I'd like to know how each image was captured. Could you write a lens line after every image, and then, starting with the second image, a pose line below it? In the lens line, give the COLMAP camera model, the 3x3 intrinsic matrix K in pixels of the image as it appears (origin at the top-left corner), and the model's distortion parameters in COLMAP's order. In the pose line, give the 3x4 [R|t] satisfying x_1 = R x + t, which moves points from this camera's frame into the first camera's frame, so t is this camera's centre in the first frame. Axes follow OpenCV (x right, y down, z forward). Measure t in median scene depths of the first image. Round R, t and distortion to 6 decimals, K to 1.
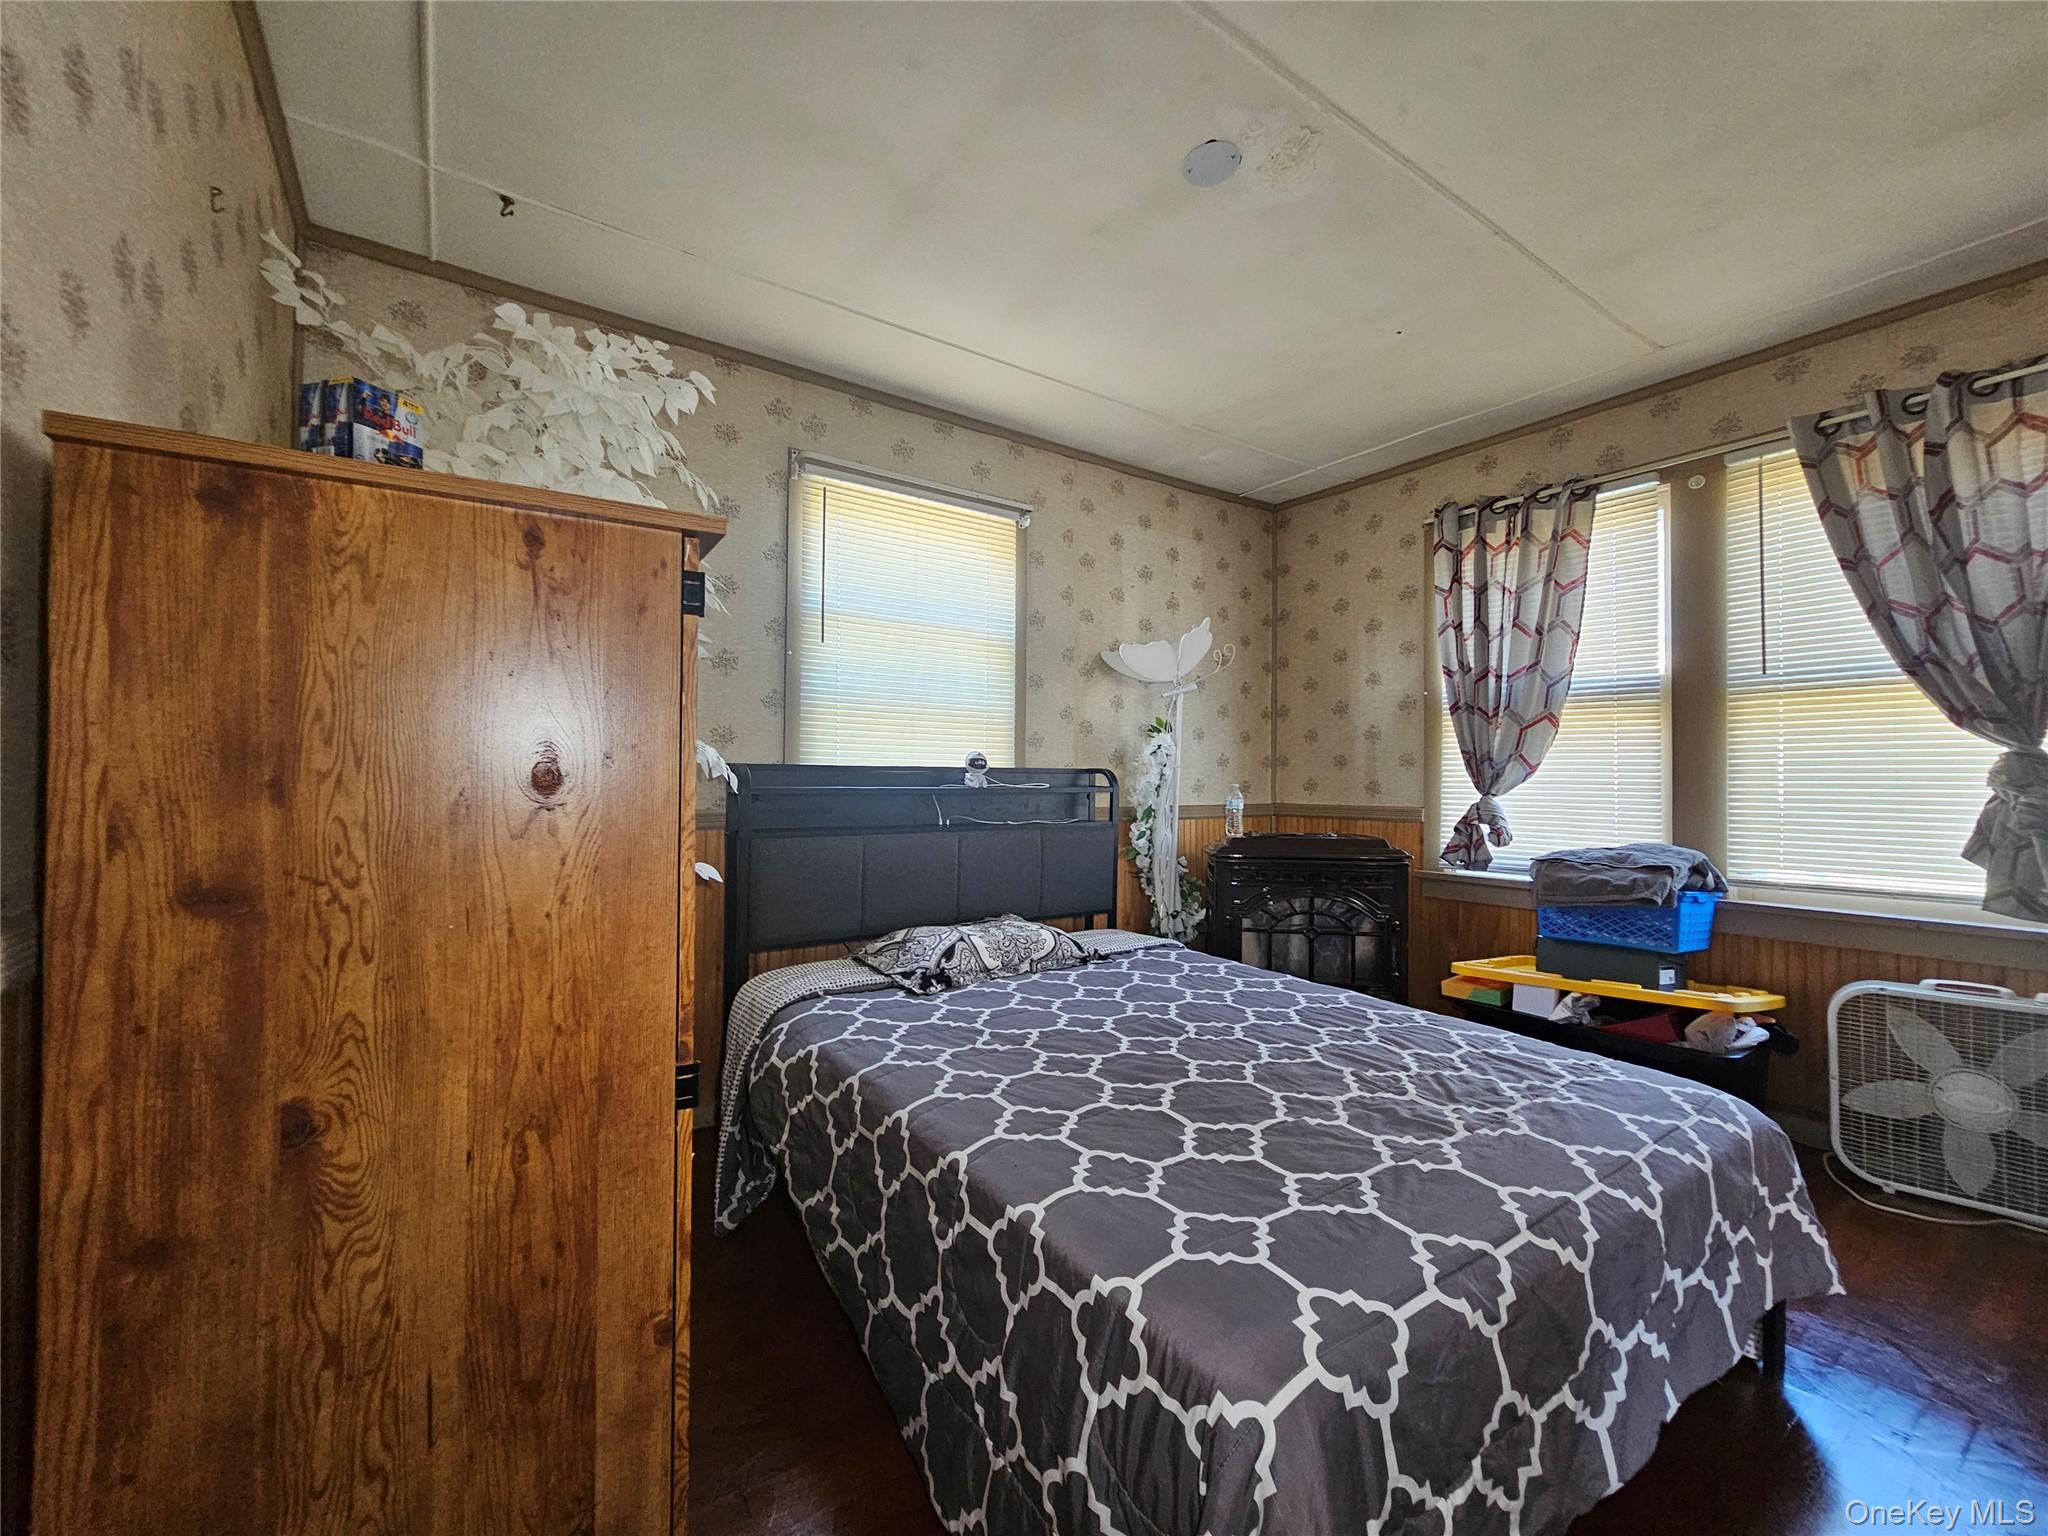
lens RADIAL K [[840.5, 0, 1028.5], [0, 840.5, 771.4], [0, 0, 1]] dist [-0.001884, 0.001232]
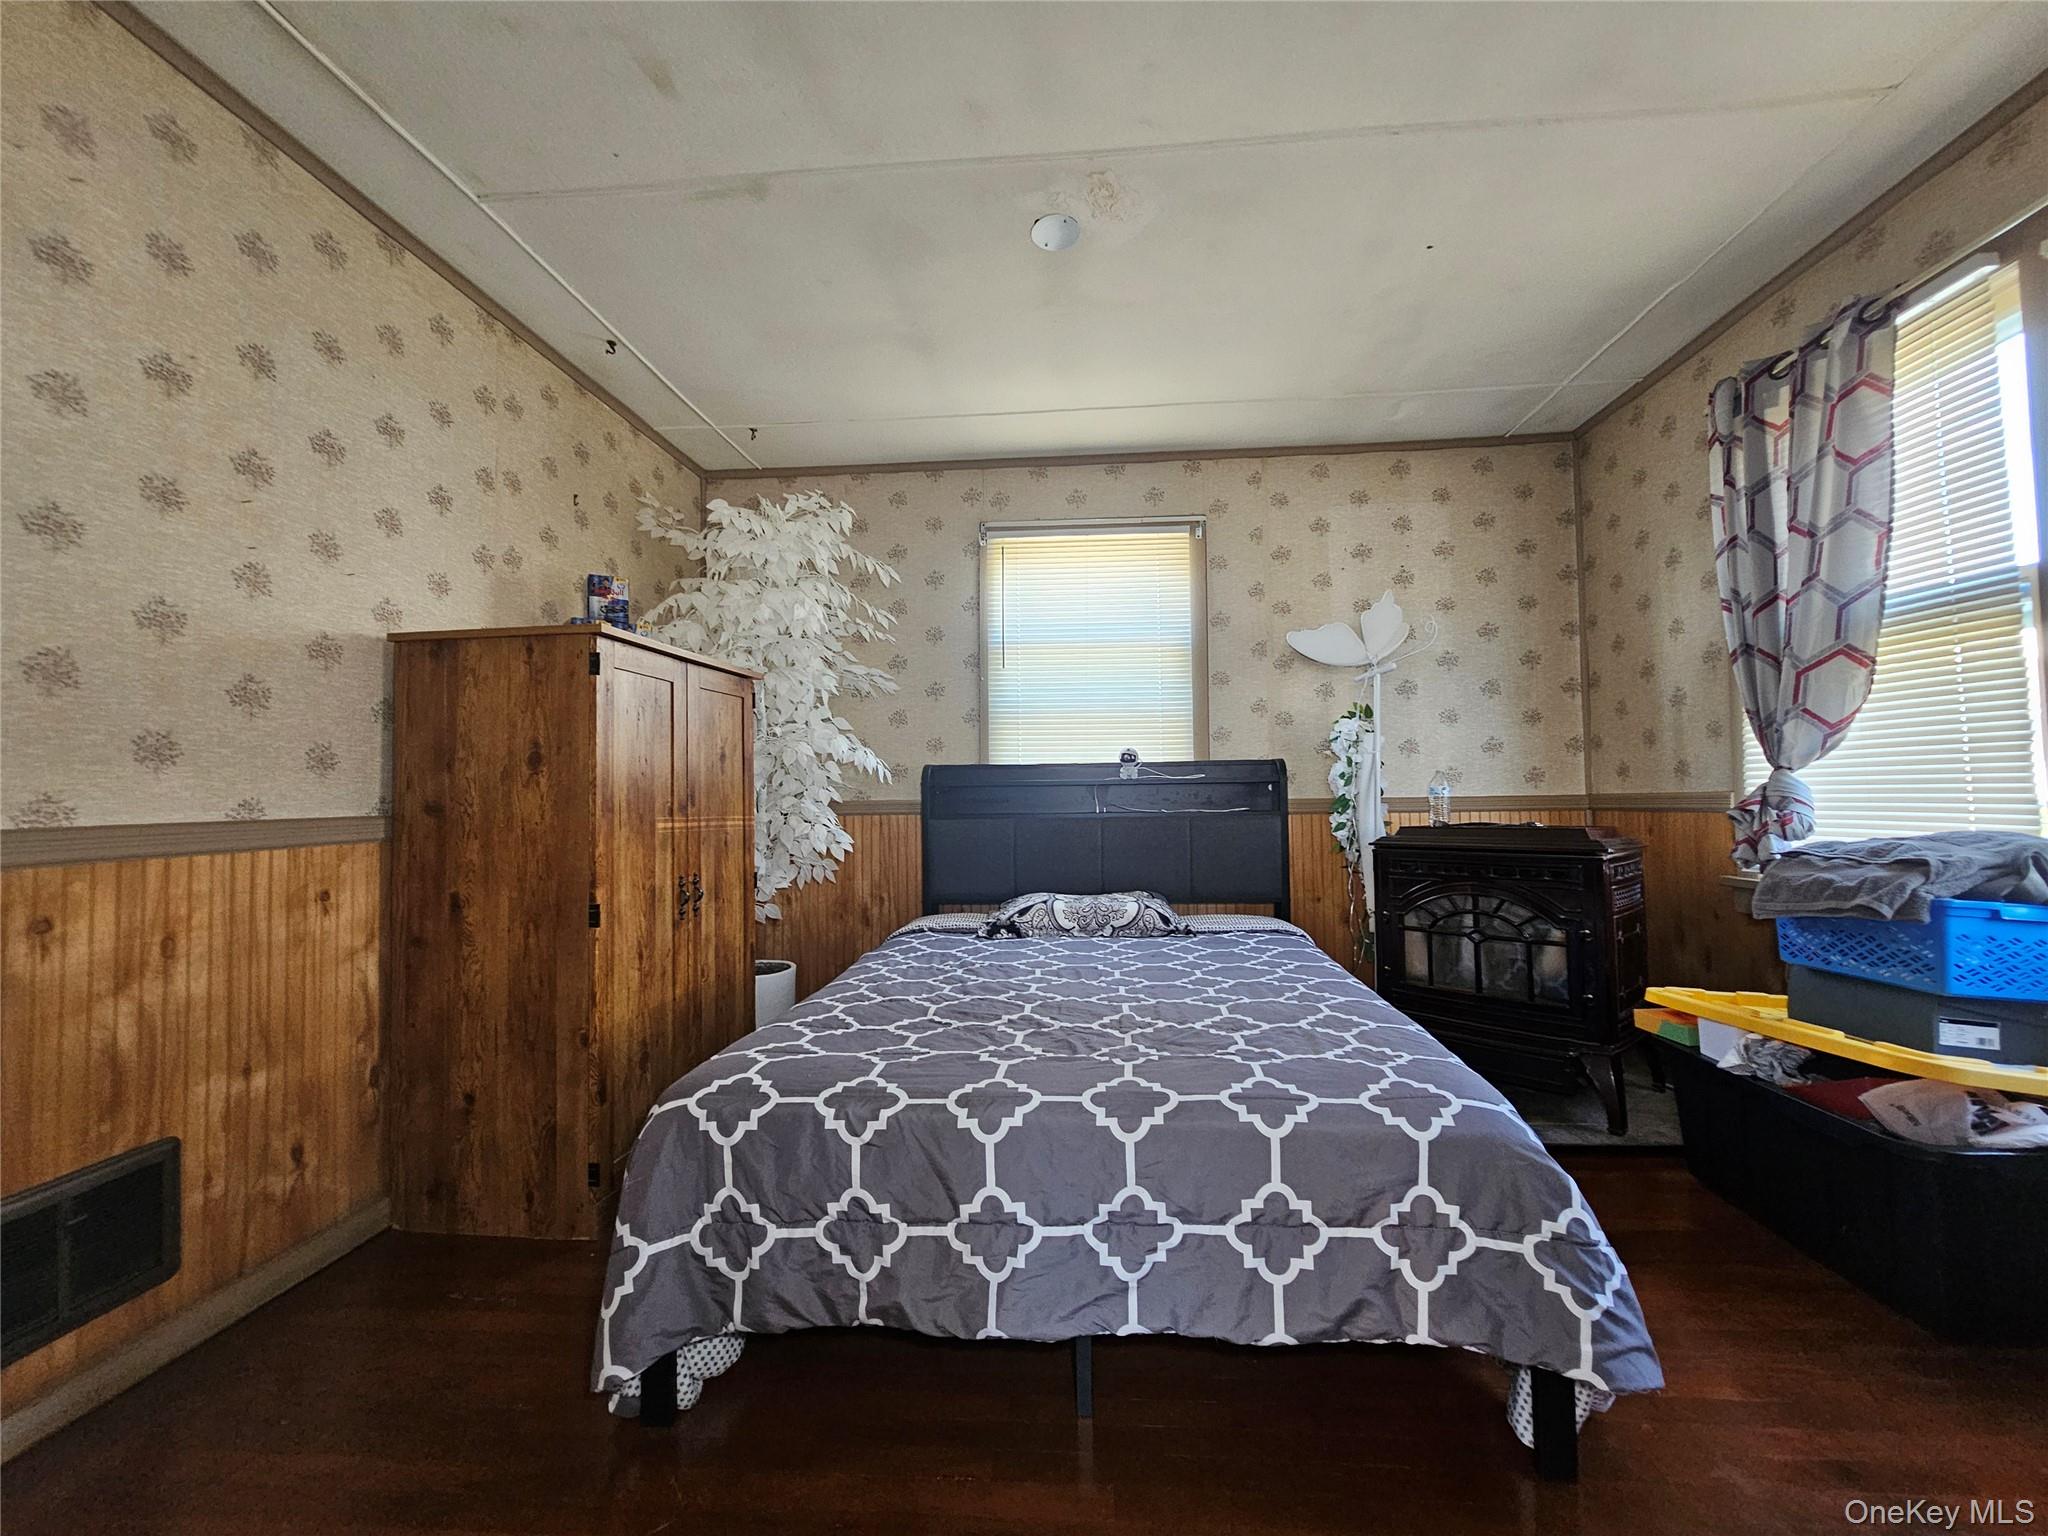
lens RADIAL K [[840.5, 0, 1033.7], [0, 840.5, 772.0], [0, 0, 1]] dist [-0.001884, 0.001232]
pose [[0.772879, -0.038027, -0.633413, 0.558207], [0.022296, 0.999214, -0.032783, 0.043779], [0.634162, 0.011215, 0.773119, 0.047220]]
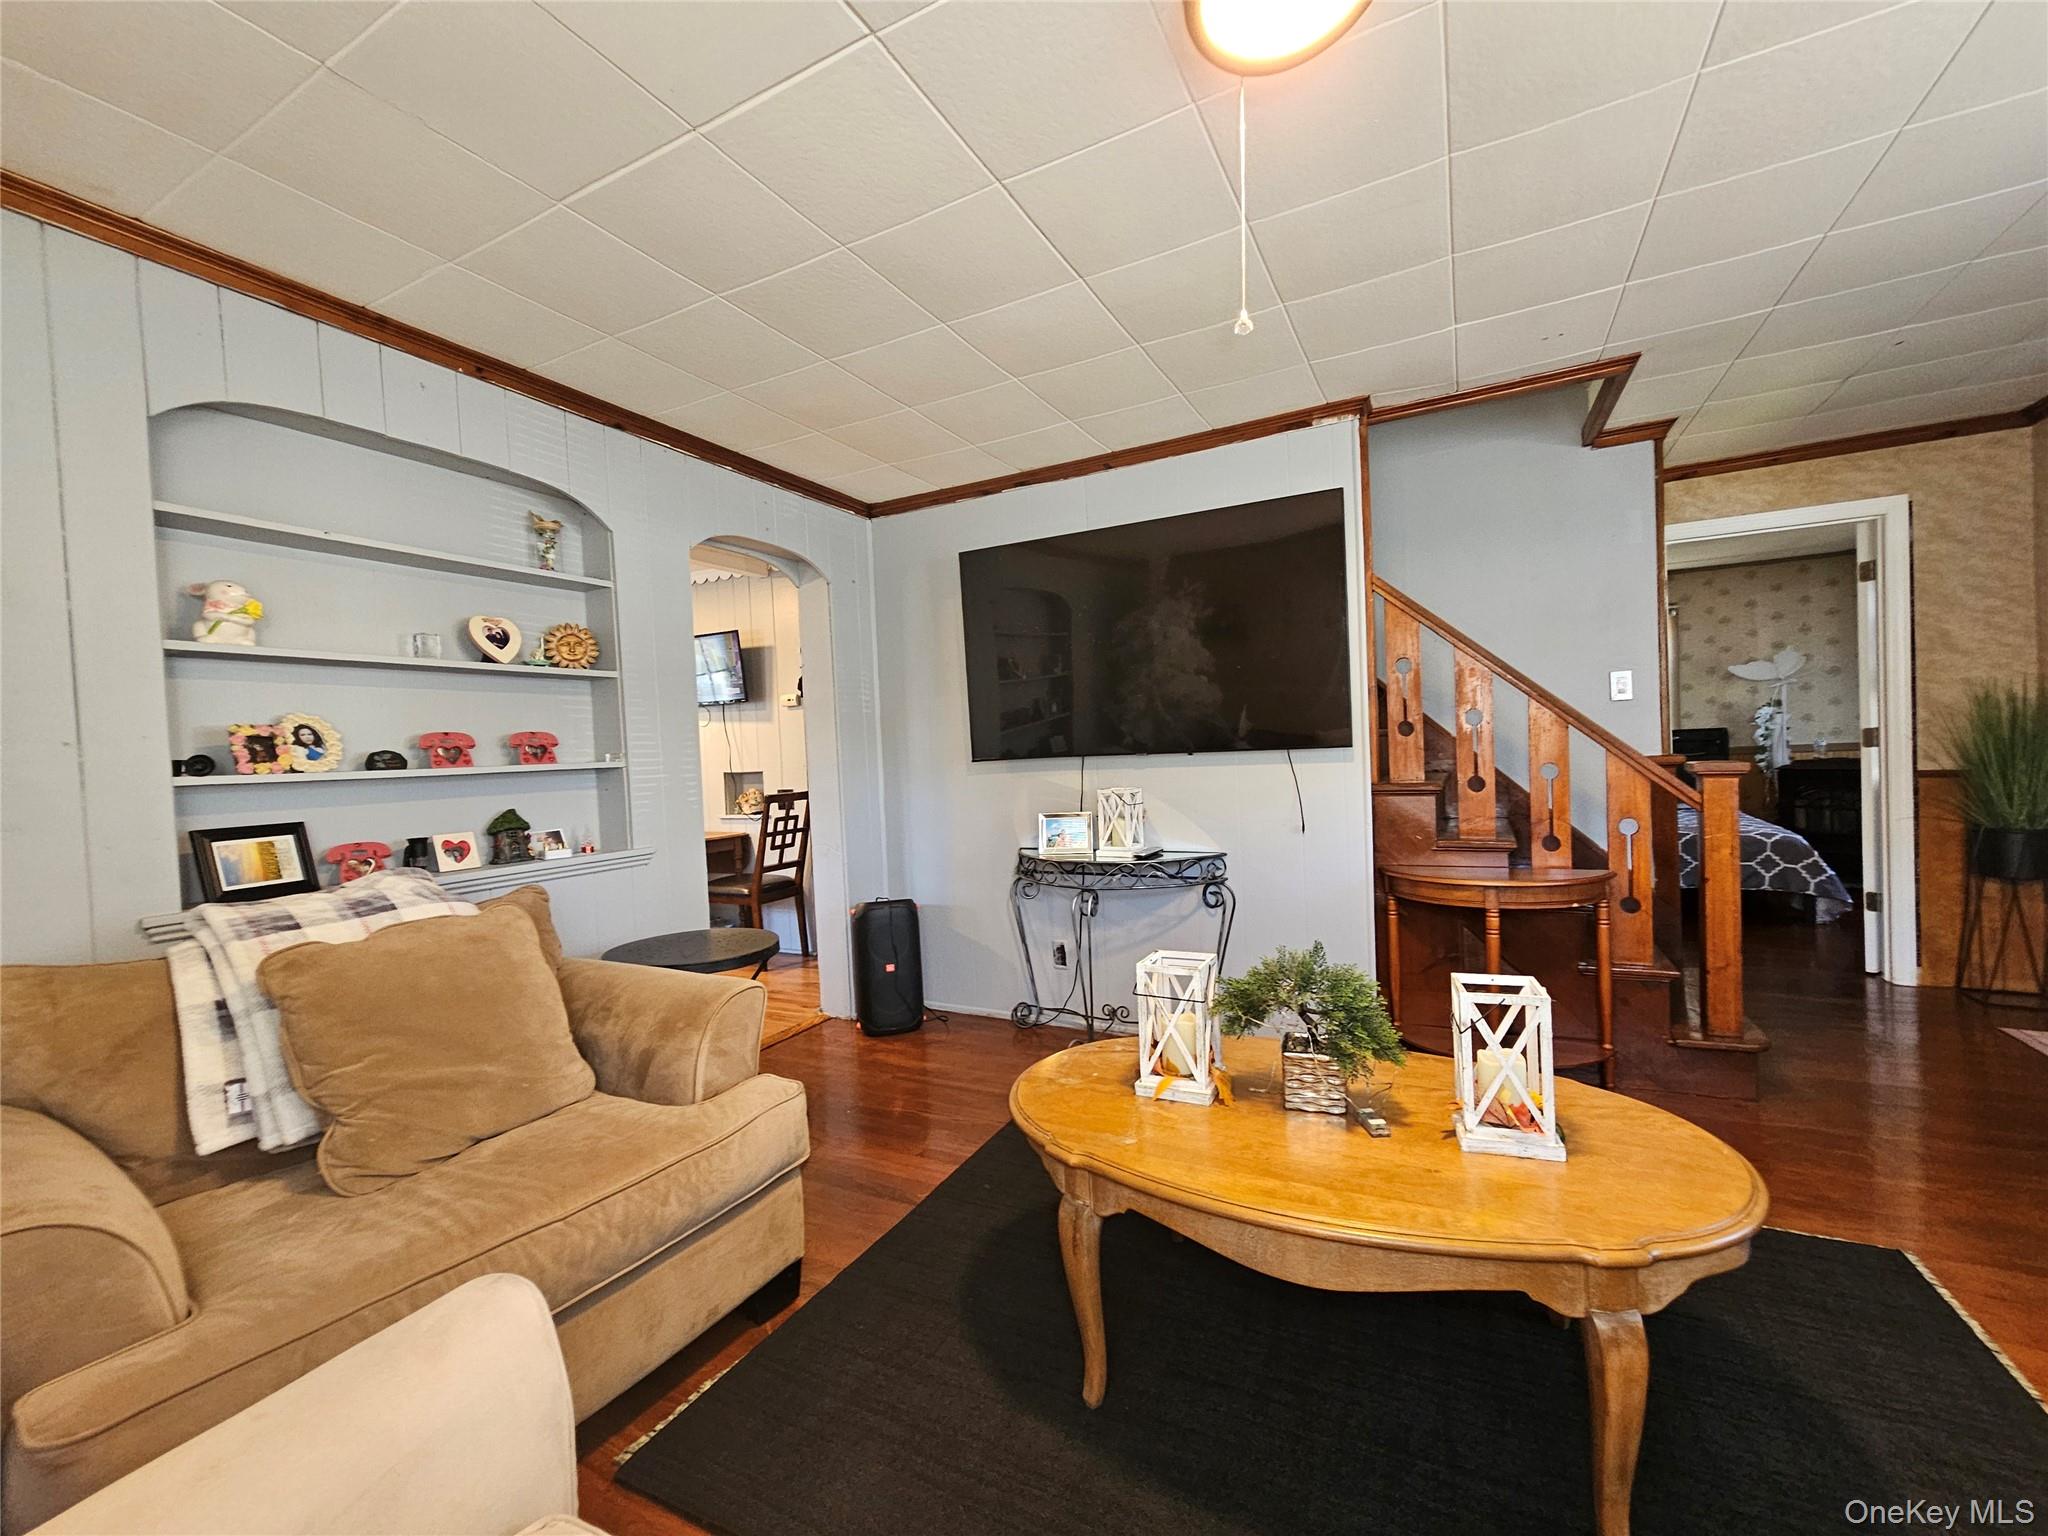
lens RADIAL K [[840.5, 0, 1037.8], [0, 840.5, 769.9], [0, 0, 1]] dist [-0.001884, 0.001232]
pose [[0.463413, -0.006060, -0.886122, 1.257139], [0.057035, 0.998107, 0.023002, -0.047783], [0.884305, -0.061199, 0.462882, -1.584845]]
